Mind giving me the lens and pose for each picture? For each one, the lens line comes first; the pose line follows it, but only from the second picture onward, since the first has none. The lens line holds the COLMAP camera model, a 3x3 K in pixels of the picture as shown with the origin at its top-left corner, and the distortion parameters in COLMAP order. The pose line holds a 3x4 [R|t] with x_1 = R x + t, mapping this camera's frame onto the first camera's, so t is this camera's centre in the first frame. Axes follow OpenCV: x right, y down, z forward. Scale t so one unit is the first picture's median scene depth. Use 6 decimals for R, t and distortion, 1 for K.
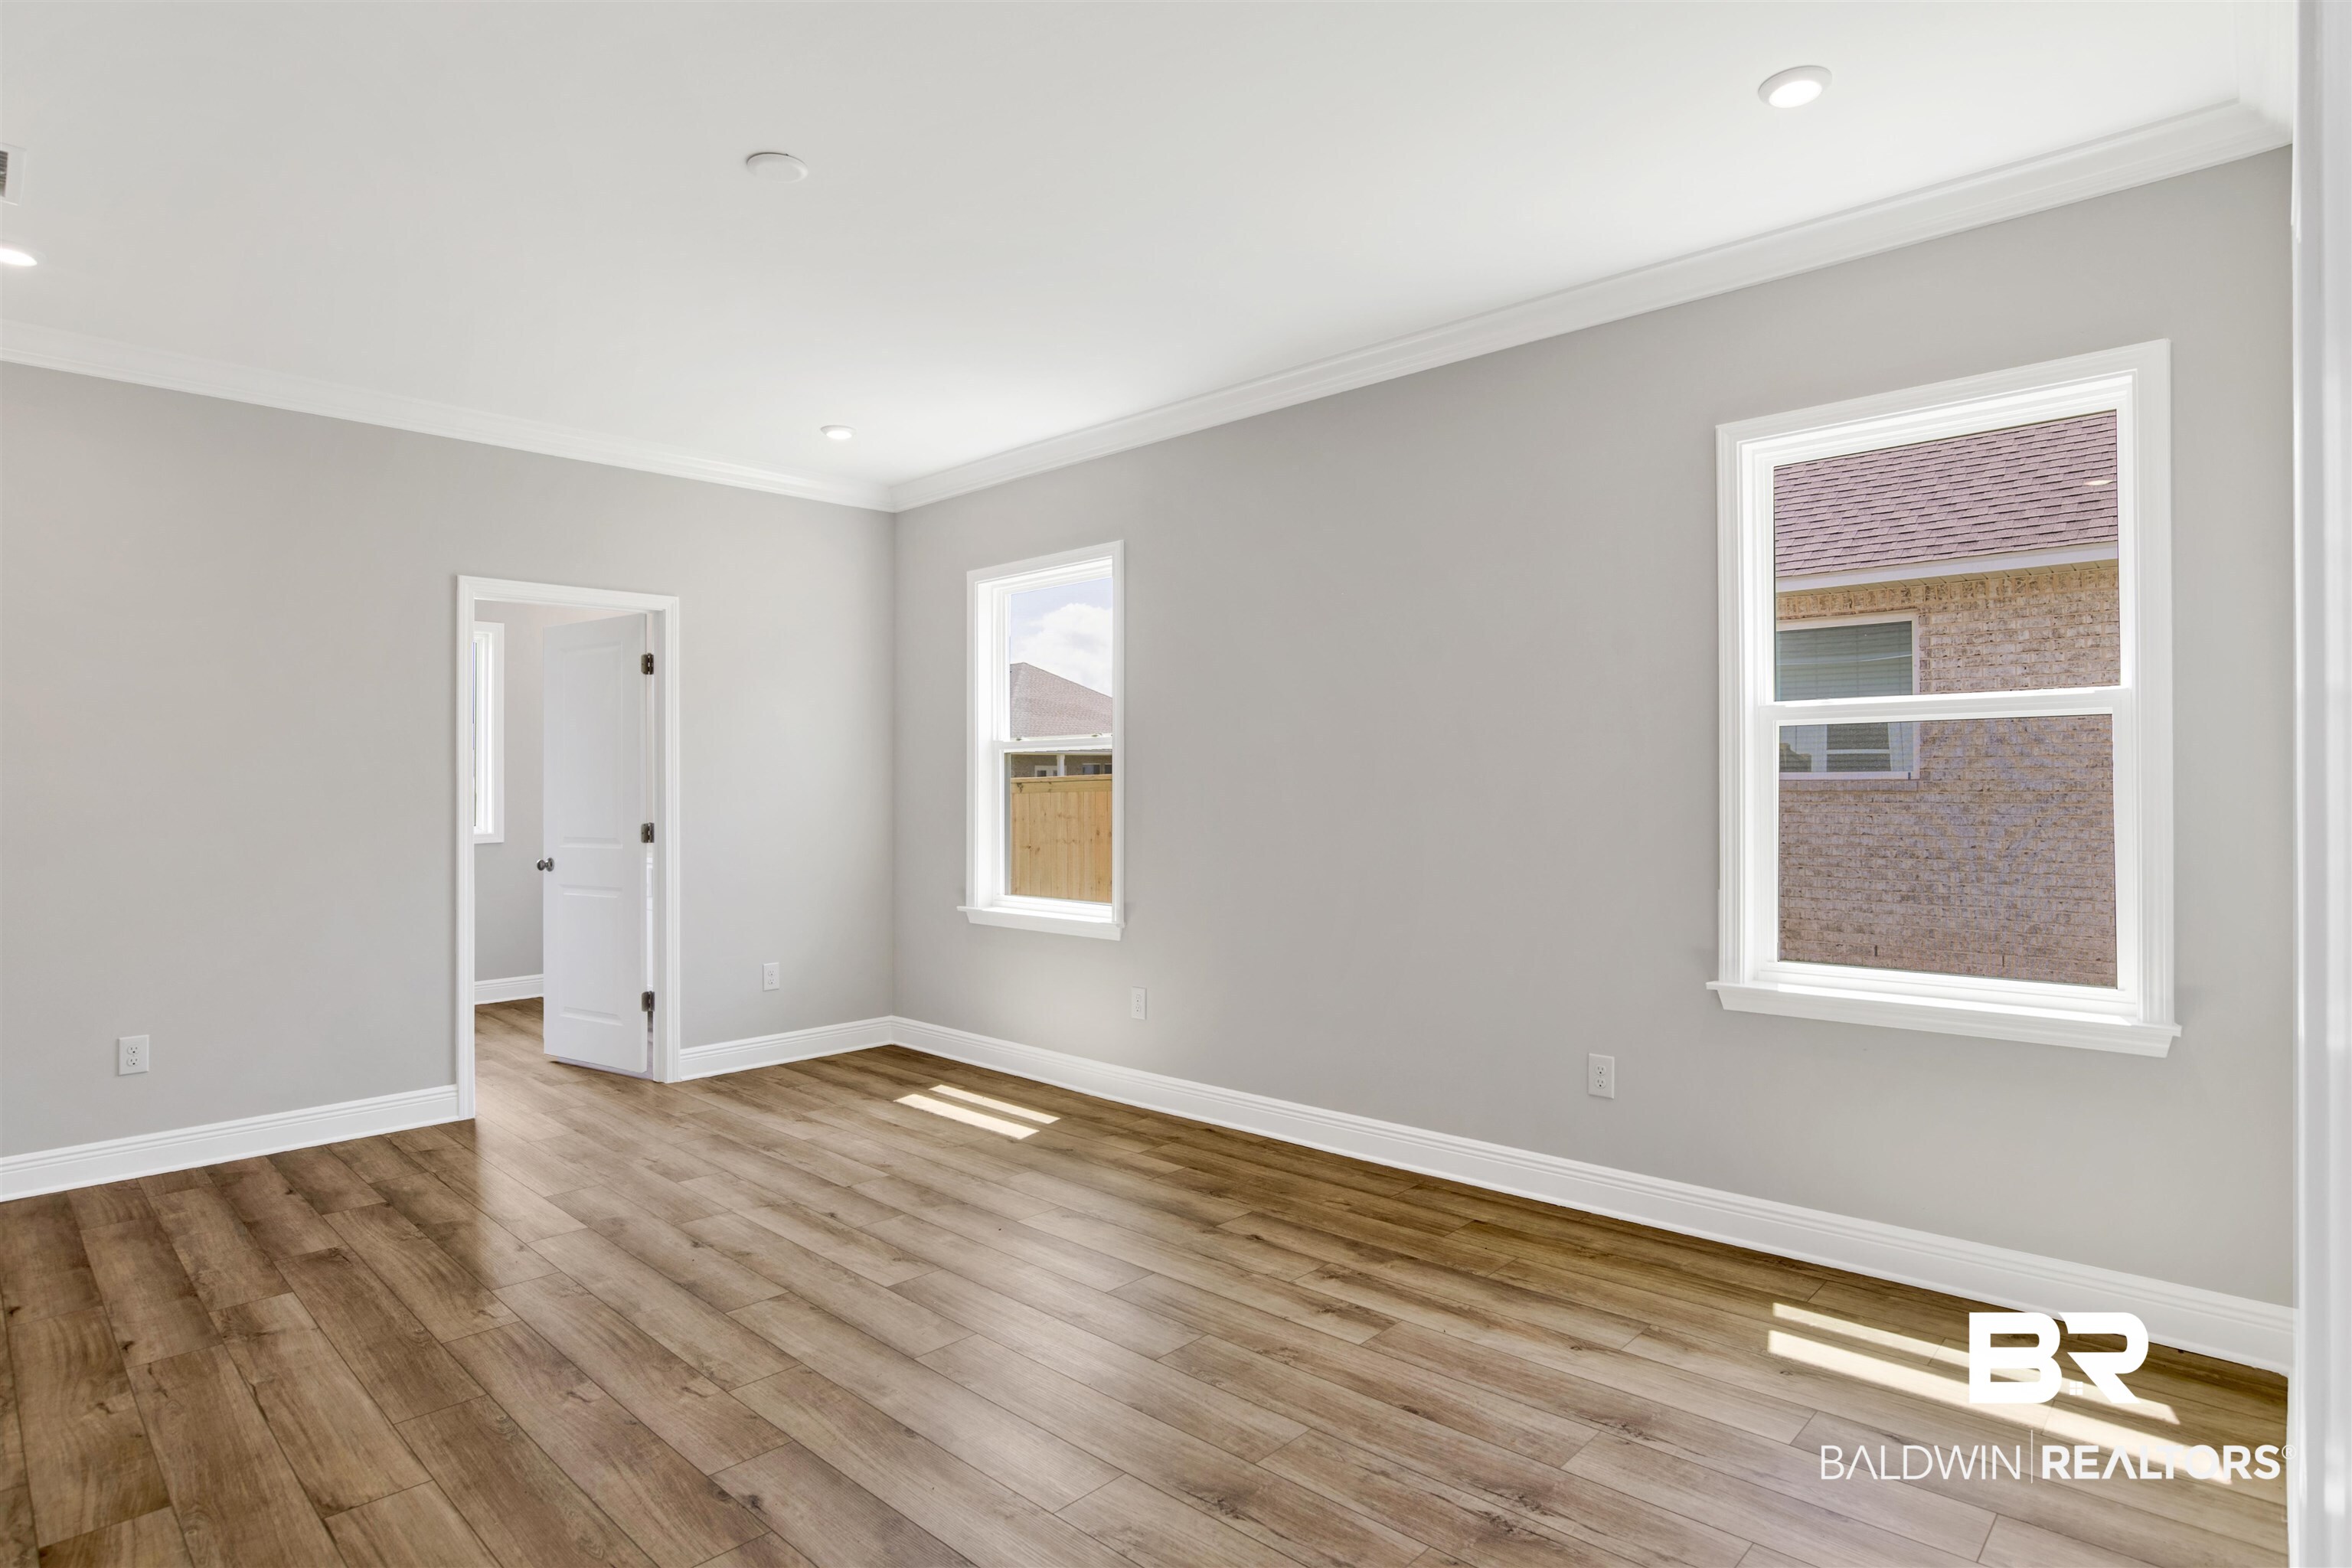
lens RADIAL K [[1244.2, 0, 1174.8], [0, 1244.2, 790.2], [0, 0, 1]] dist [-0.054471, 0.017519]
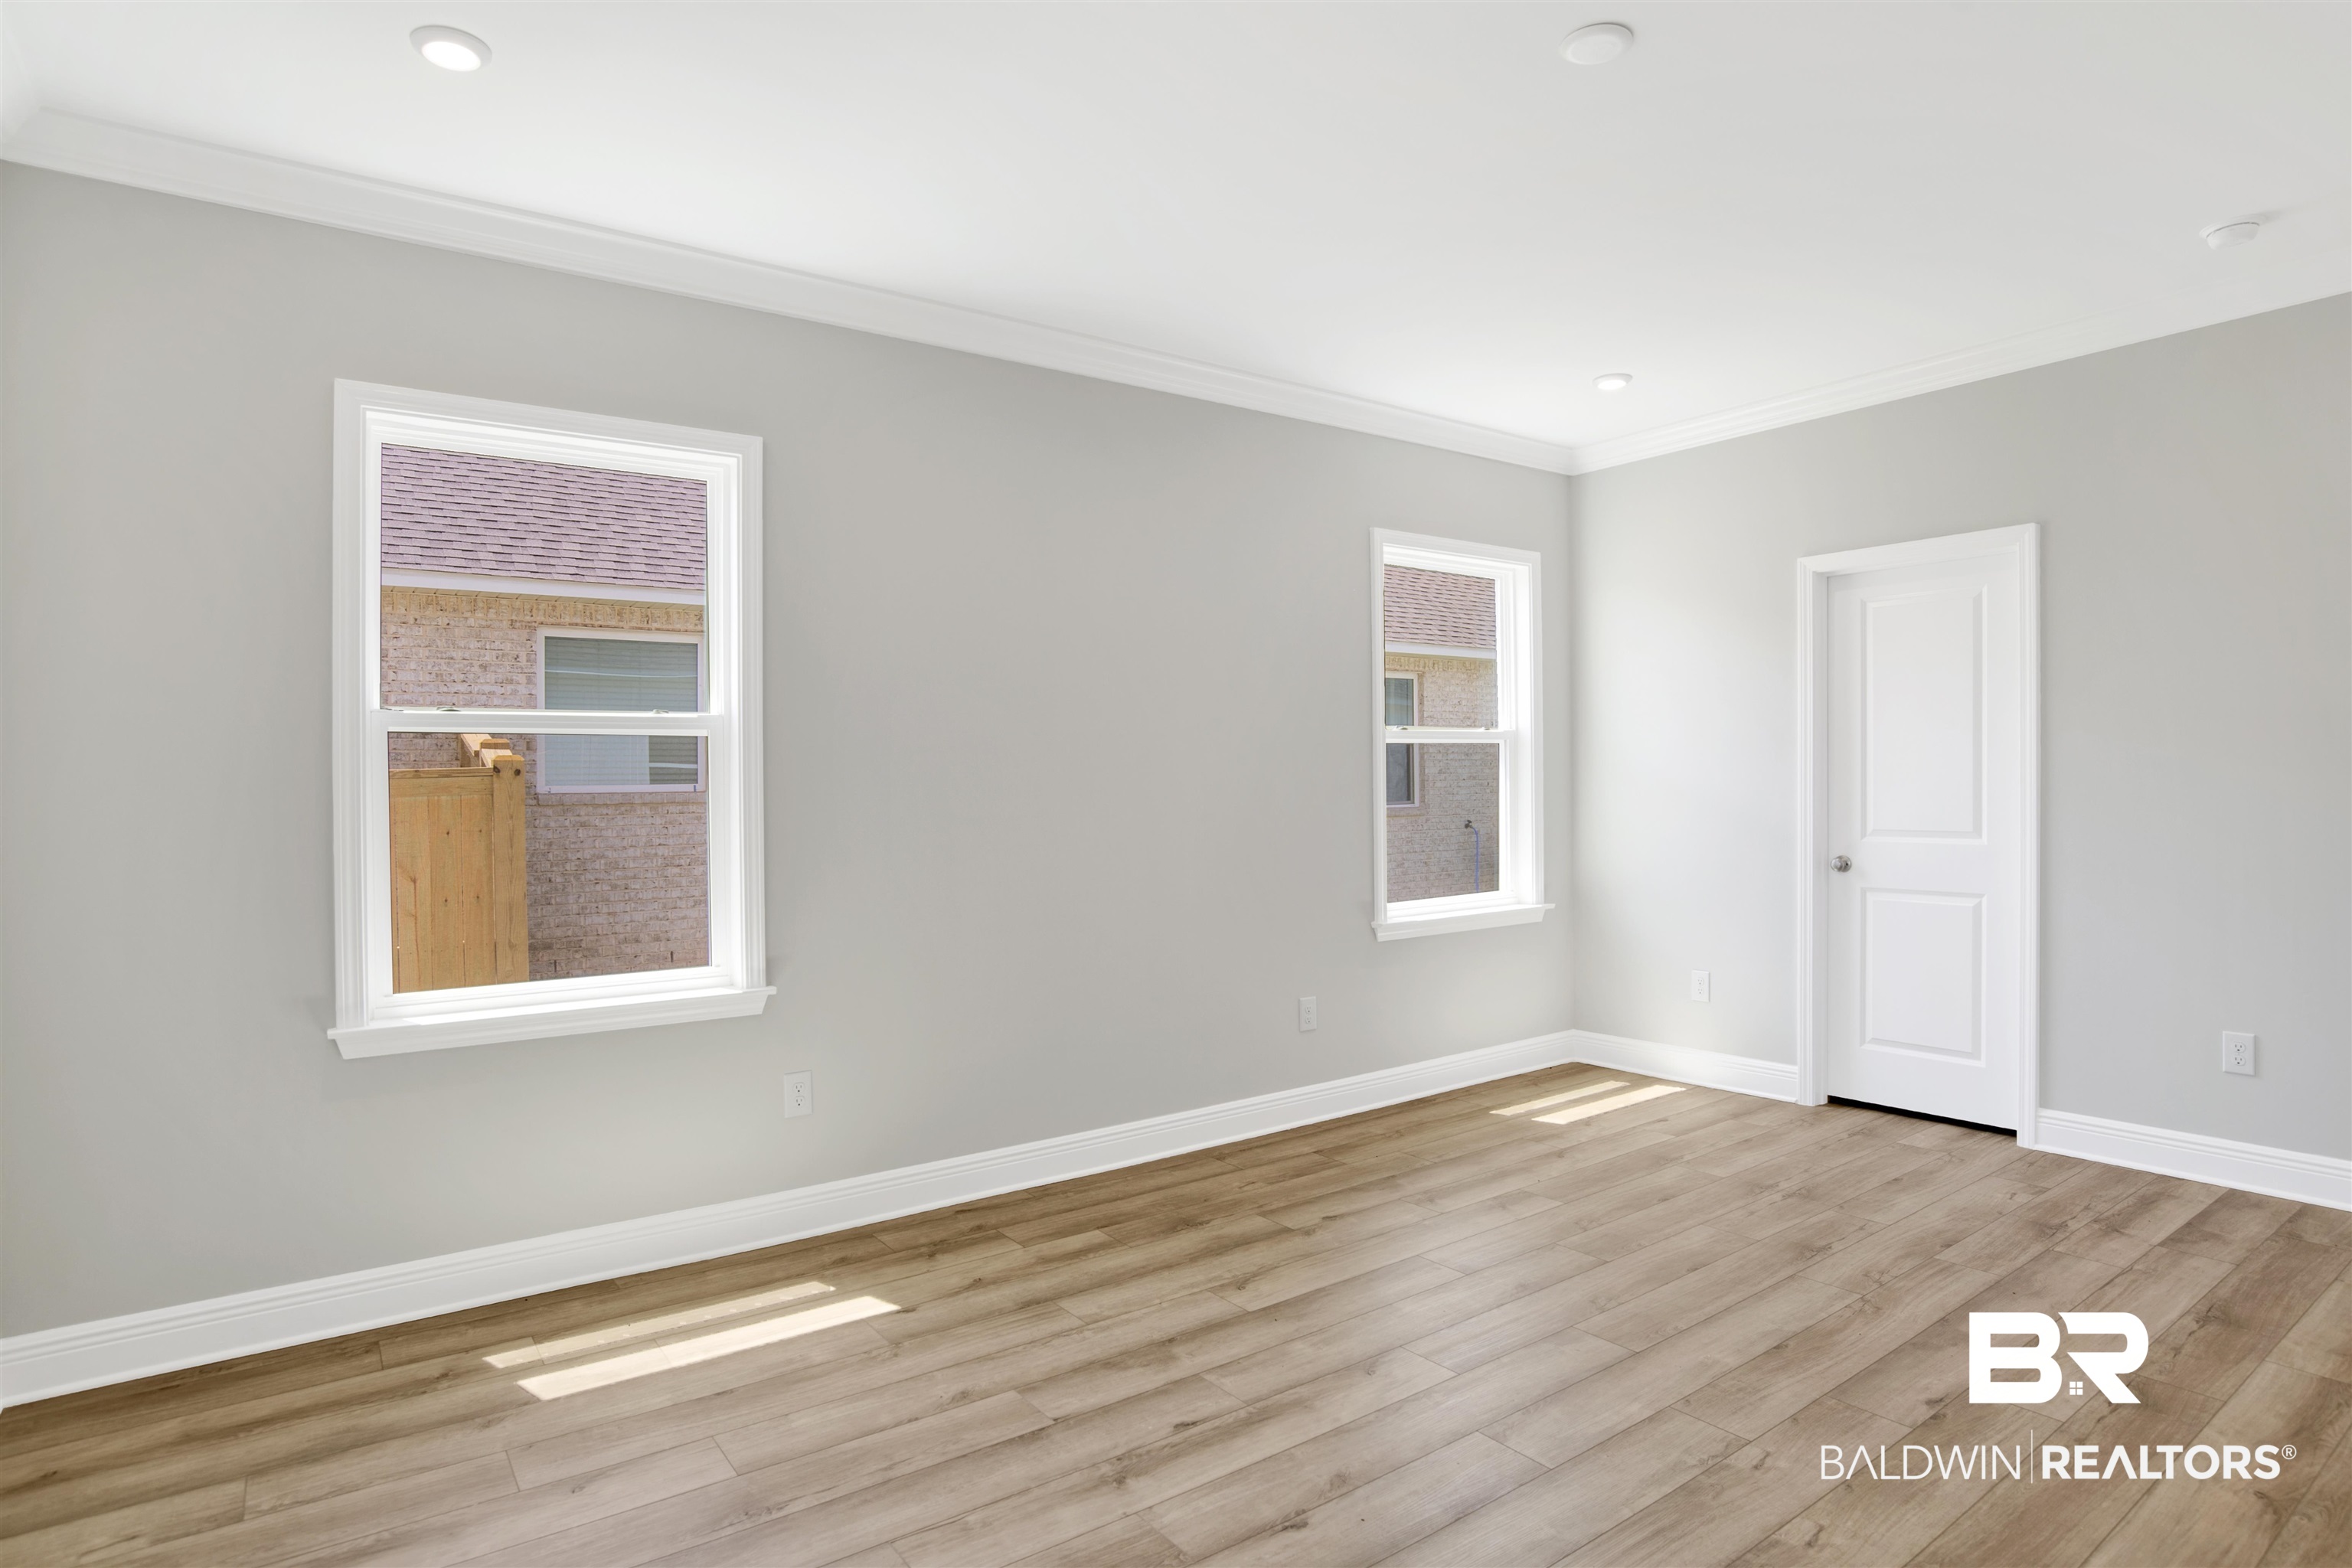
lens RADIAL K [[1244.2, 0, 1195.1], [0, 1244.2, 793.2], [0, 0, 1]] dist [-0.054471, 0.017519]
pose [[0.169360, 0.001222, 0.985553, -0.784203], [0.009879, 0.999947, -0.002937, -0.000383], [-0.985505, 0.010233, 0.169339, 0.729574]]
